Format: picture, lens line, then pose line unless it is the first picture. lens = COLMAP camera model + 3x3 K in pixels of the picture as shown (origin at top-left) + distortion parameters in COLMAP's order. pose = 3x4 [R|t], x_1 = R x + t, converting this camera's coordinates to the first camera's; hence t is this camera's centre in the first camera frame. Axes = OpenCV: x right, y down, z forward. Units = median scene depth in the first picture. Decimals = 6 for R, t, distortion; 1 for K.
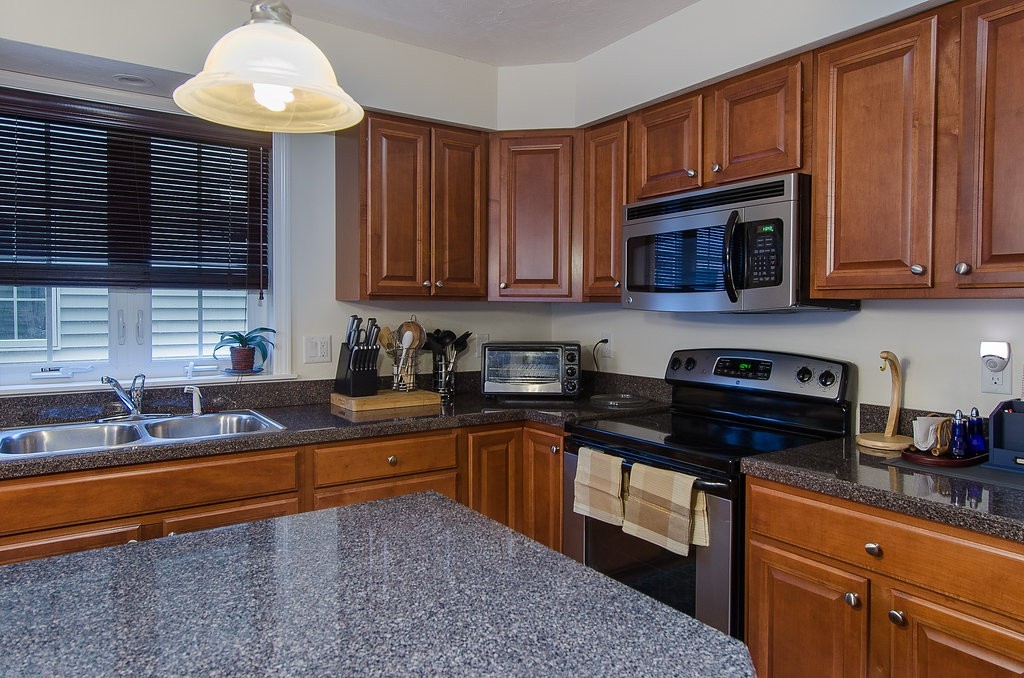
lens RADIAL K [[631.9, 0, 502.5], [0, 631.9, 324.6], [0, 0, 1]] dist [-0.004340, 0.009249]
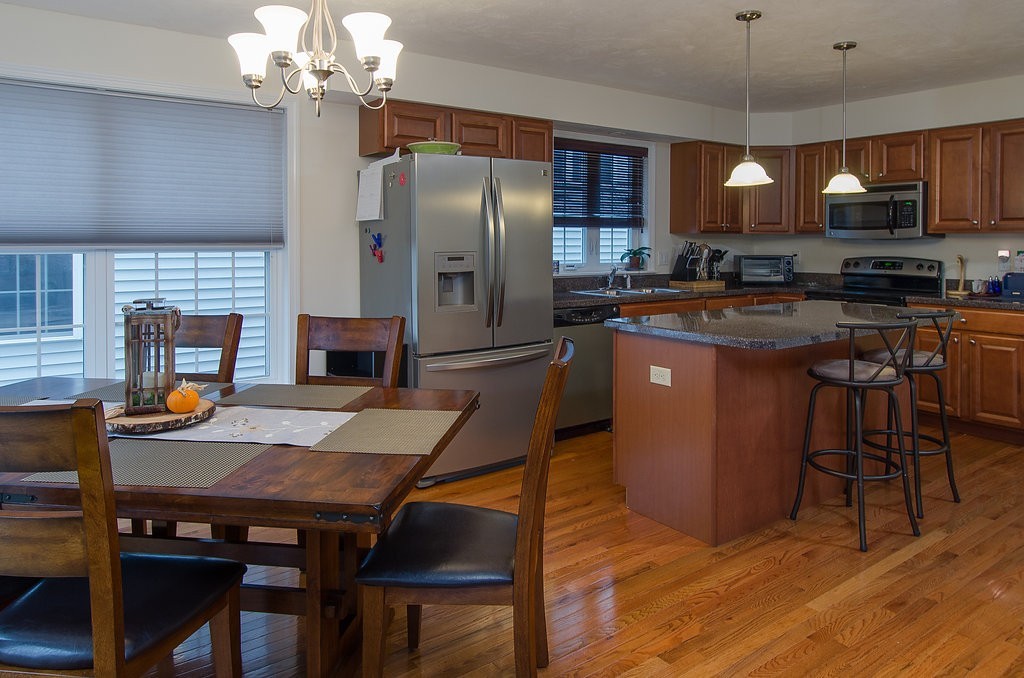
lens RADIAL K [[631.9, 0, 527.2], [0, 631.9, 248.1], [0, 0, 1]] dist [-0.004340, 0.009249]
pose [[0.999657, -0.000935, 0.026155, -0.863977], [0.001230, 0.999936, -0.011279, 0.032297], [-0.026143, 0.011308, 0.999594, -1.069491]]
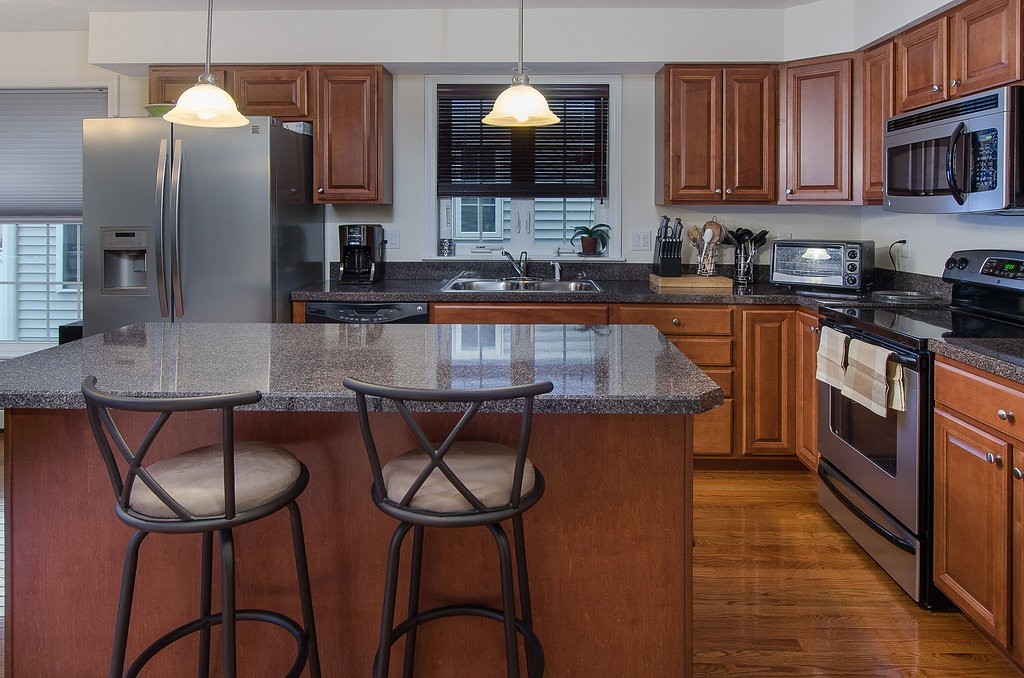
lens RADIAL K [[631.9, 0, 529.3], [0, 631.9, 214.3], [0, 0, 1]] dist [-0.004340, 0.009249]
pose [[0.824763, 0.003612, -0.565467, 0.311134], [-0.015586, 0.999745, -0.016346, 0.009260], [0.565263, 0.022295, 0.824609, -0.285076]]
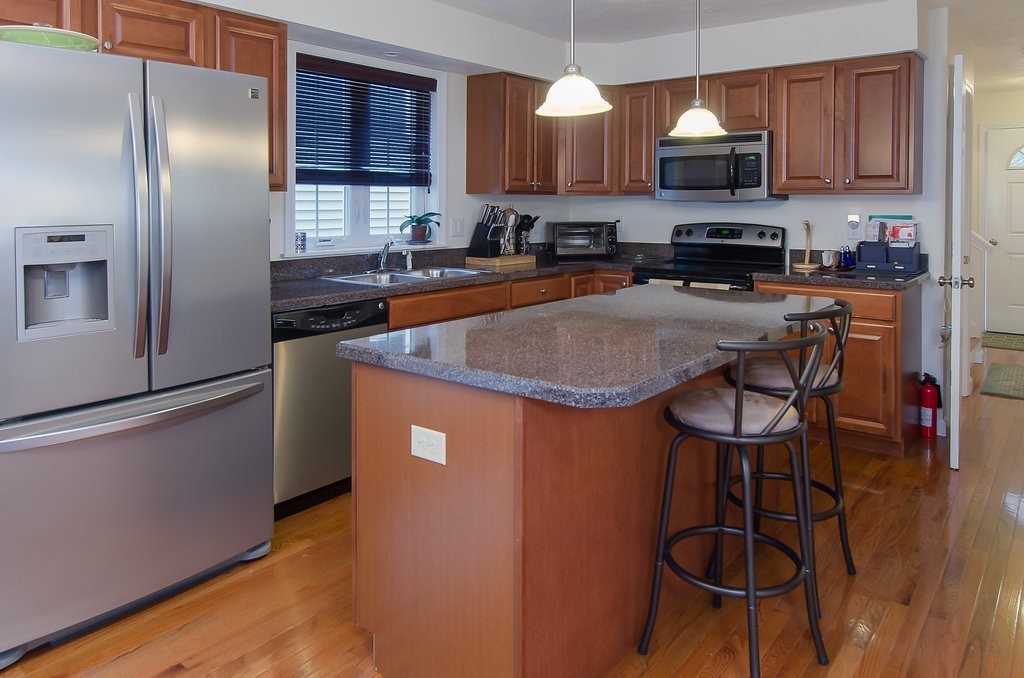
lens RADIAL K [[682.7, 0, 501.5], [0, 682.7, 215.1], [0, 0, 1]] dist [0.006327, -0.000061]
pose [[0.960900, -0.007140, 0.276805, -0.716672], [0.008548, 0.999956, -0.003878, 0.019723], [-0.276765, 0.006093, 0.960918, -0.632407]]
